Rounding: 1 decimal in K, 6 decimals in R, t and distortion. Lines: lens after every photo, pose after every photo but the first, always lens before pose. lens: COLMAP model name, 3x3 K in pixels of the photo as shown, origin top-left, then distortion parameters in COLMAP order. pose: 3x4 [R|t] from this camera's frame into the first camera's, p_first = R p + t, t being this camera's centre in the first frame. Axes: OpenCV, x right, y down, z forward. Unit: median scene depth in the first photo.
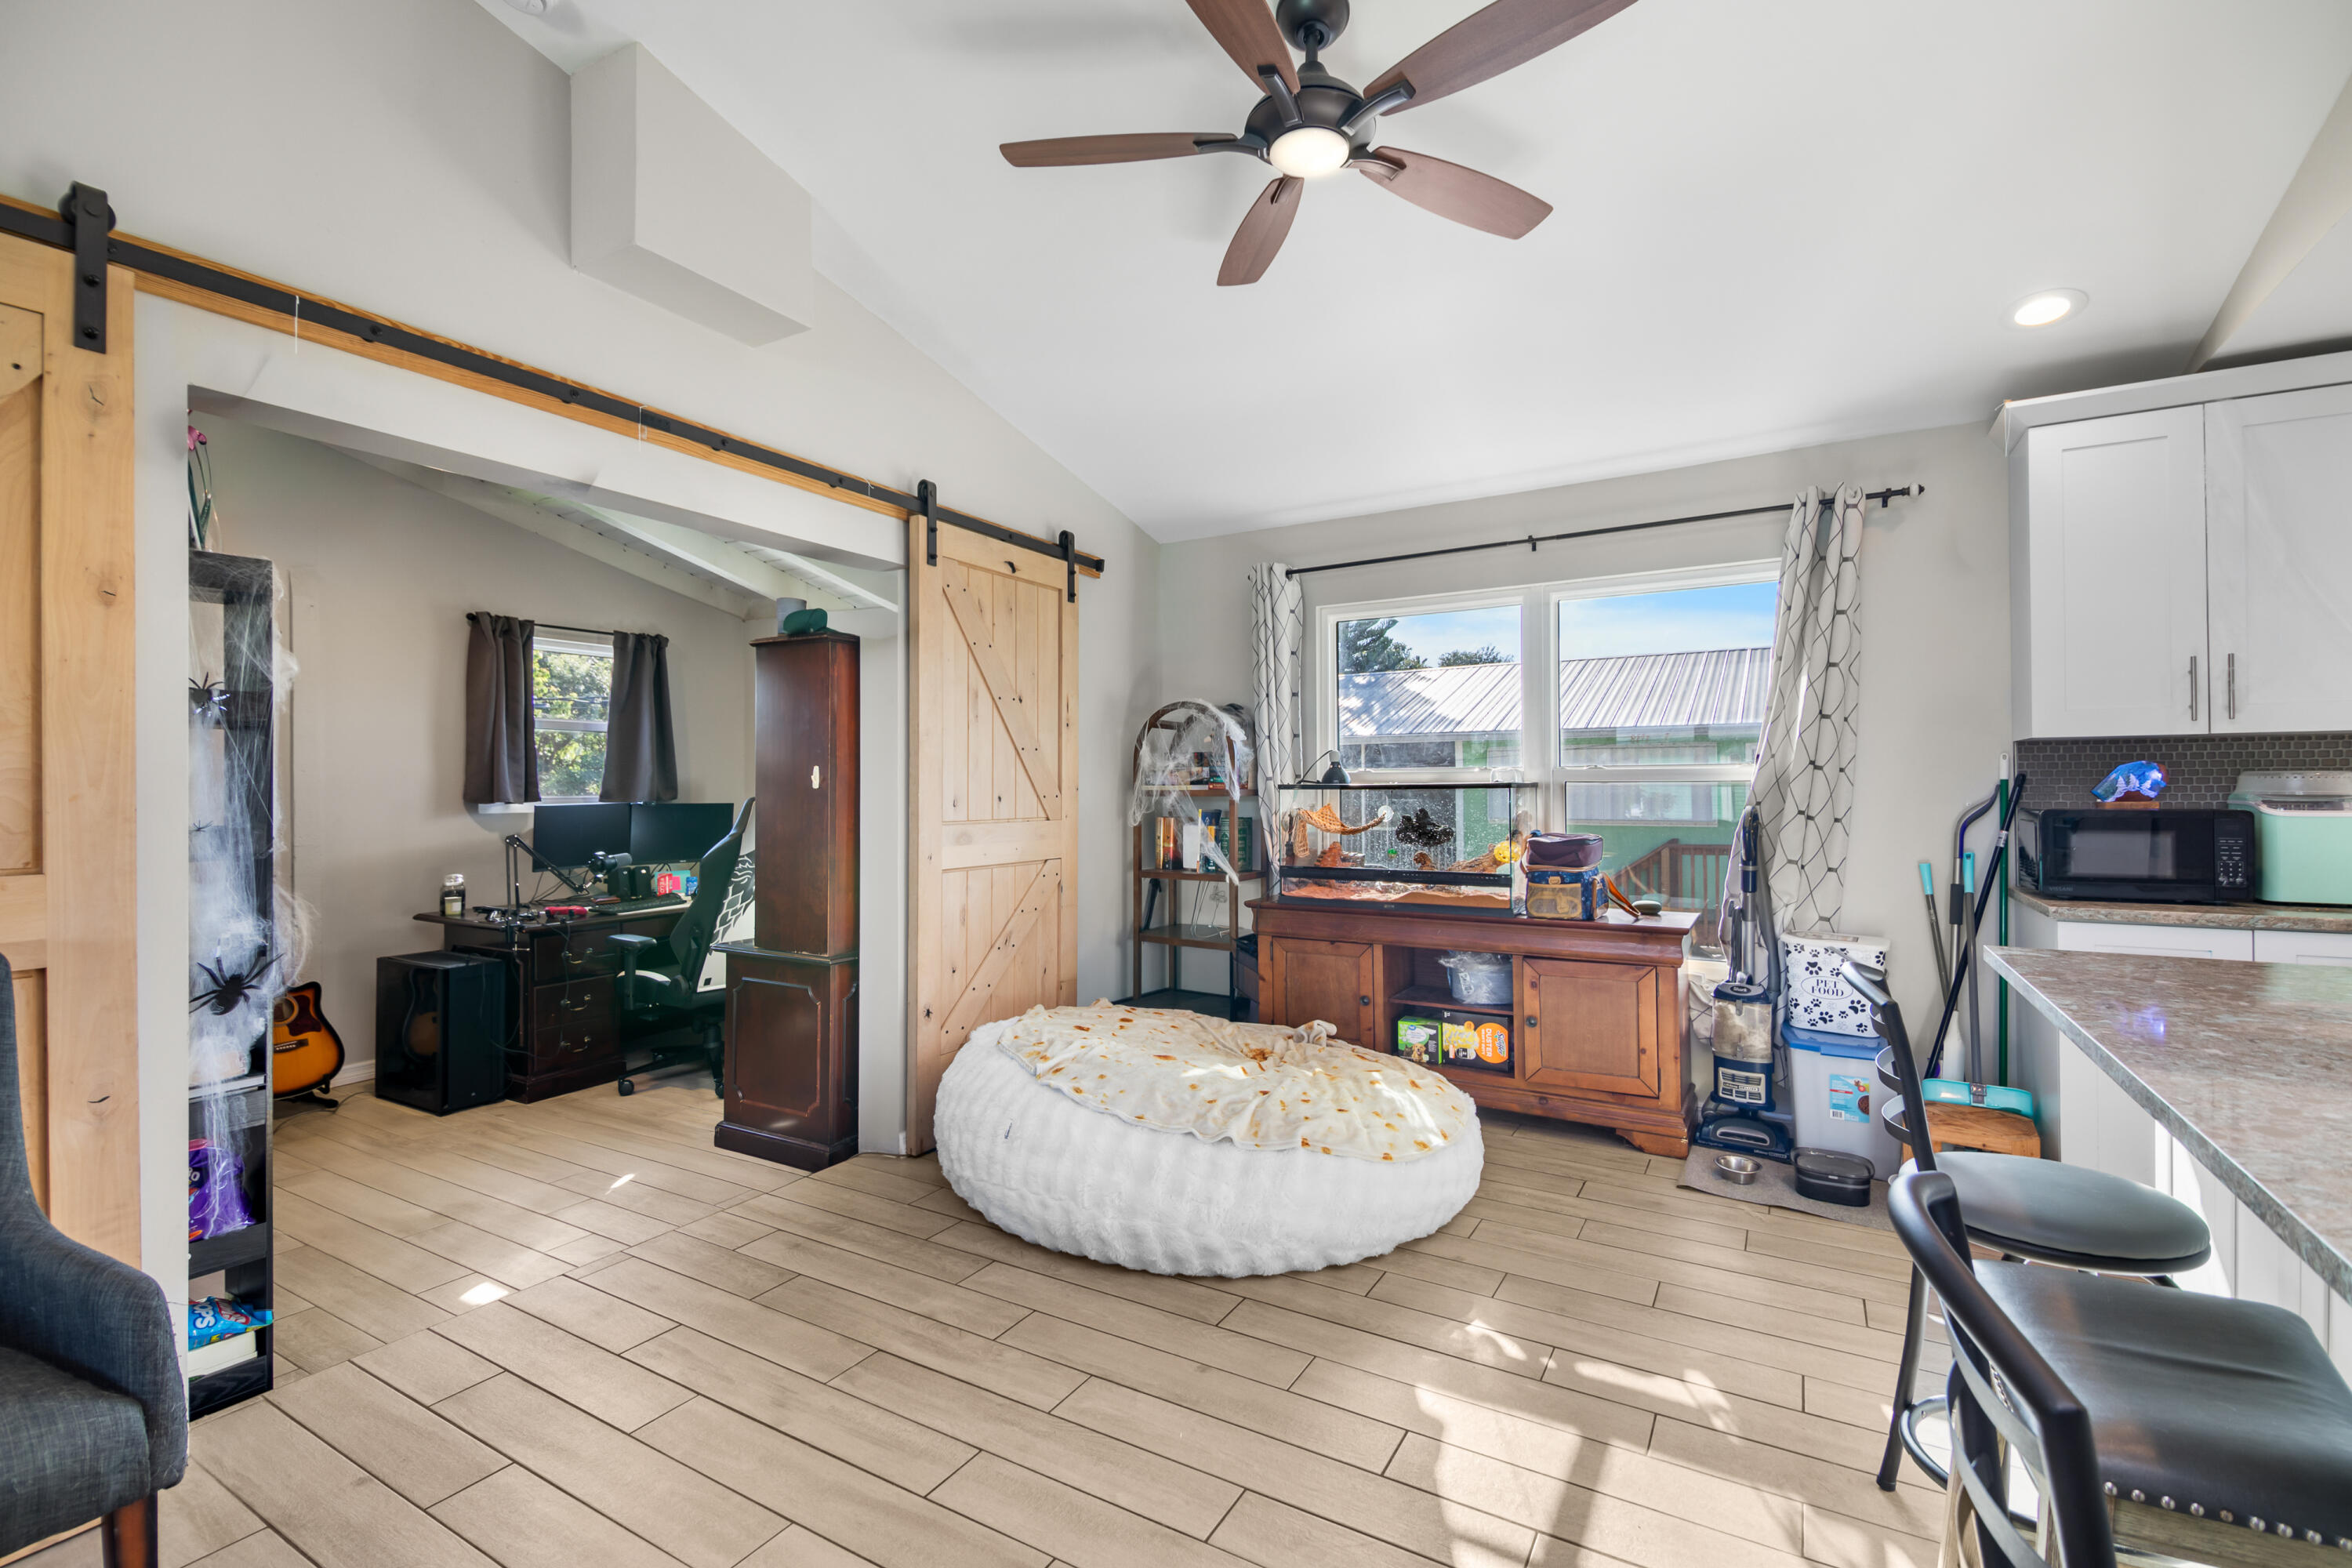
lens RADIAL K [[1048.7, 0, 1168.8], [0, 1048.7, 778.2], [0, 0, 1]] dist [0.040741, -0.024078]
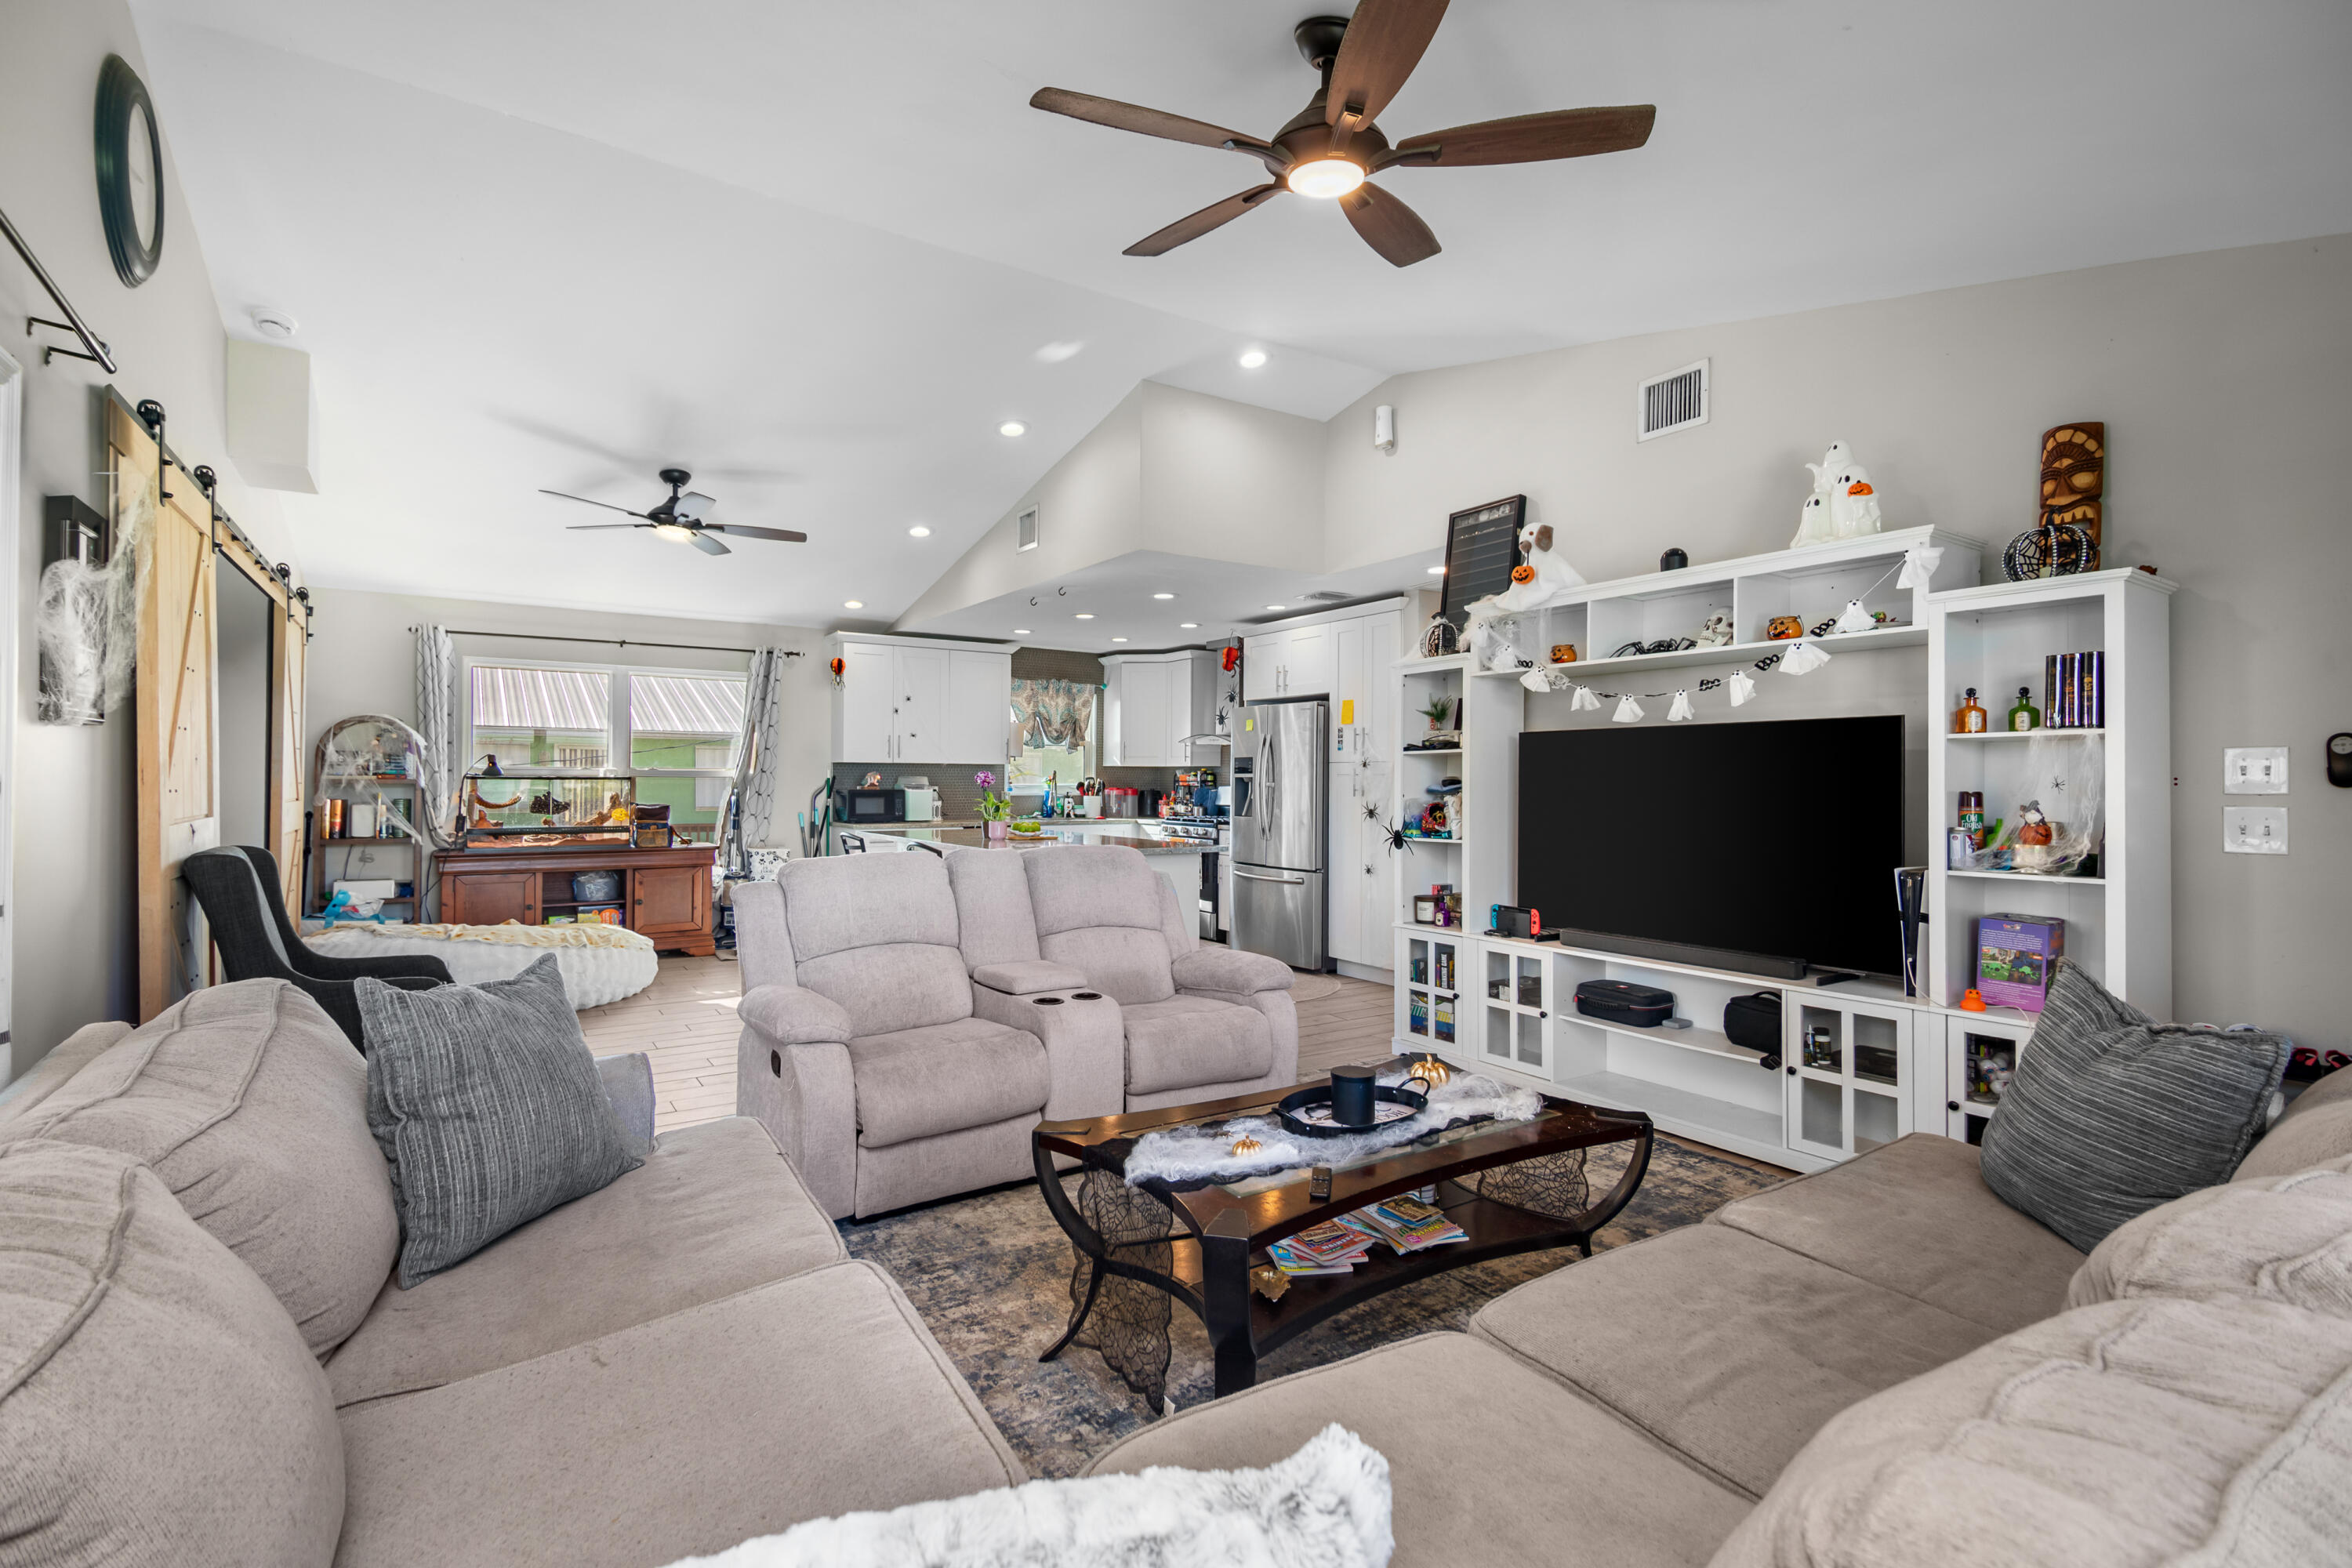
lens RADIAL K [[1065.0, 0, 1168.2], [0, 1065.0, 786.8], [0, 0, 1]] dist [0.038494, -0.023016]
pose [[0.441463, 0.001183, 0.897279, -0.998169], [-0.015961, 0.999851, 0.006535, -0.006728], [-0.897138, -0.017207, 0.441416, -0.729039]]
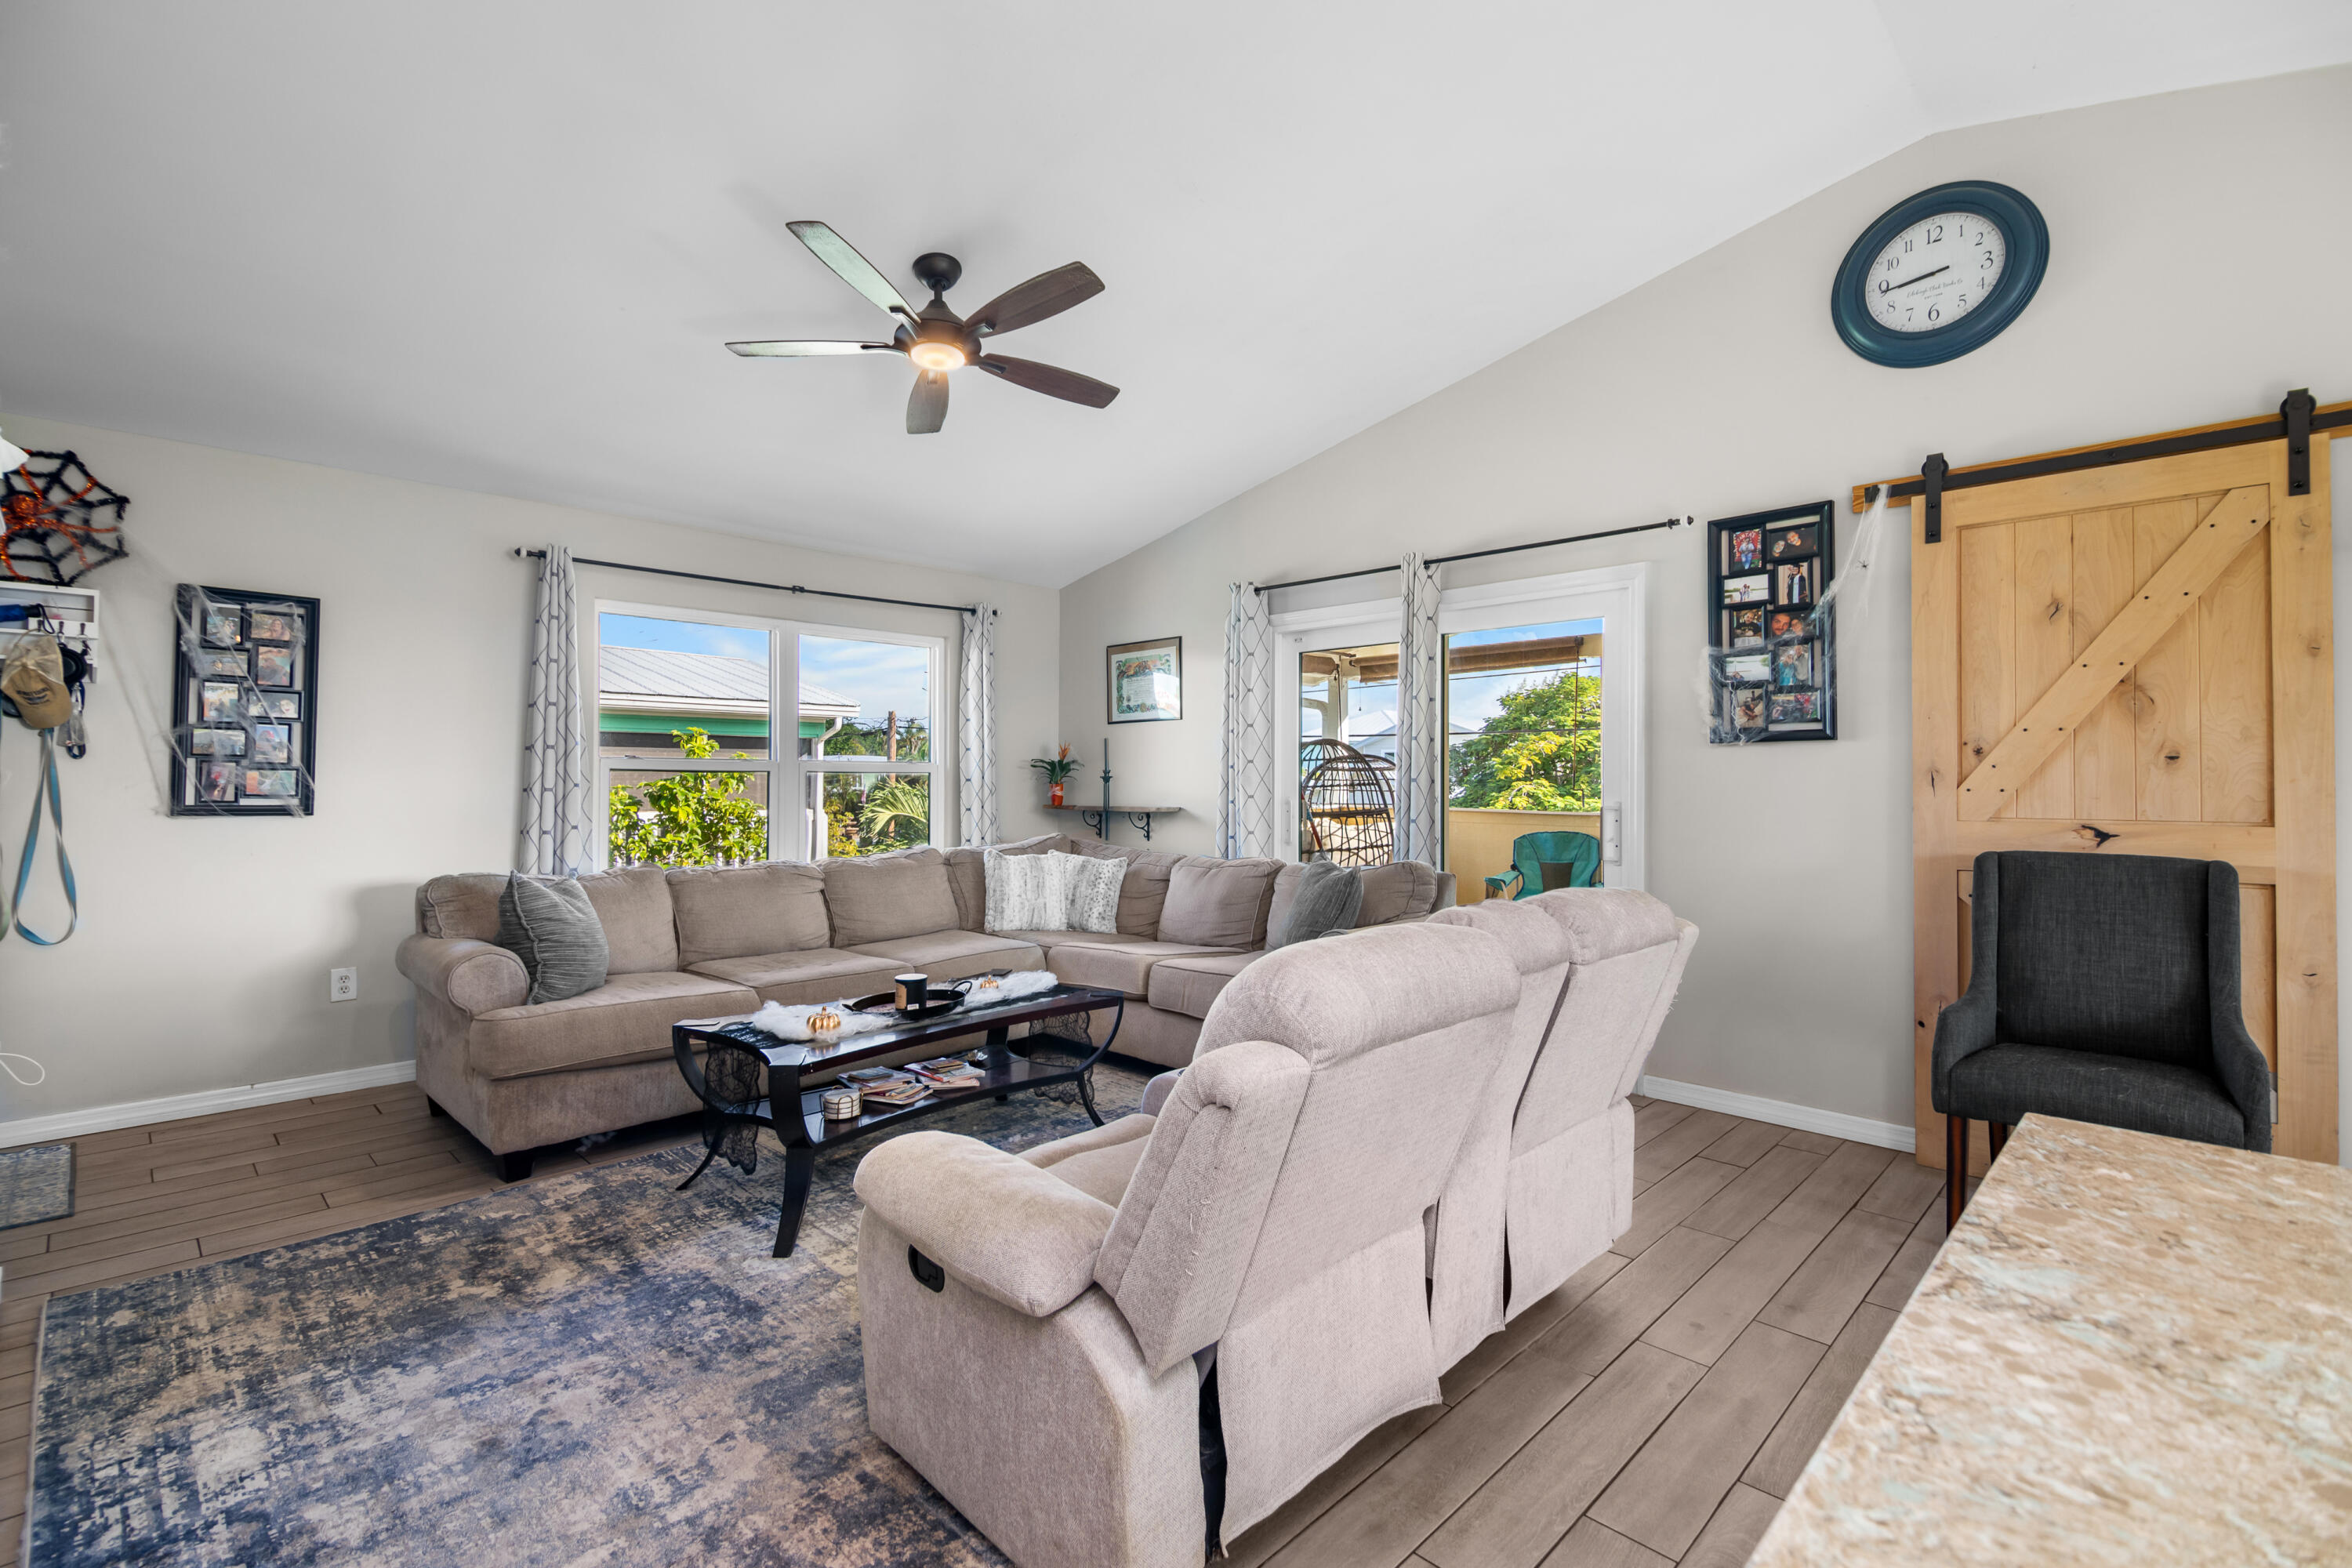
lens RADIAL K [[1046.9, 0, 1161.6], [0, 1046.9, 772.8], [0, 0, 1]] dist [0.031494, -0.021477]
pose [[-0.246700, -0.002280, -0.969089, 0.441105], [0.006987, 0.999967, -0.004131, 0.000705], [0.969067, -0.007790, -0.246676, -0.120005]]
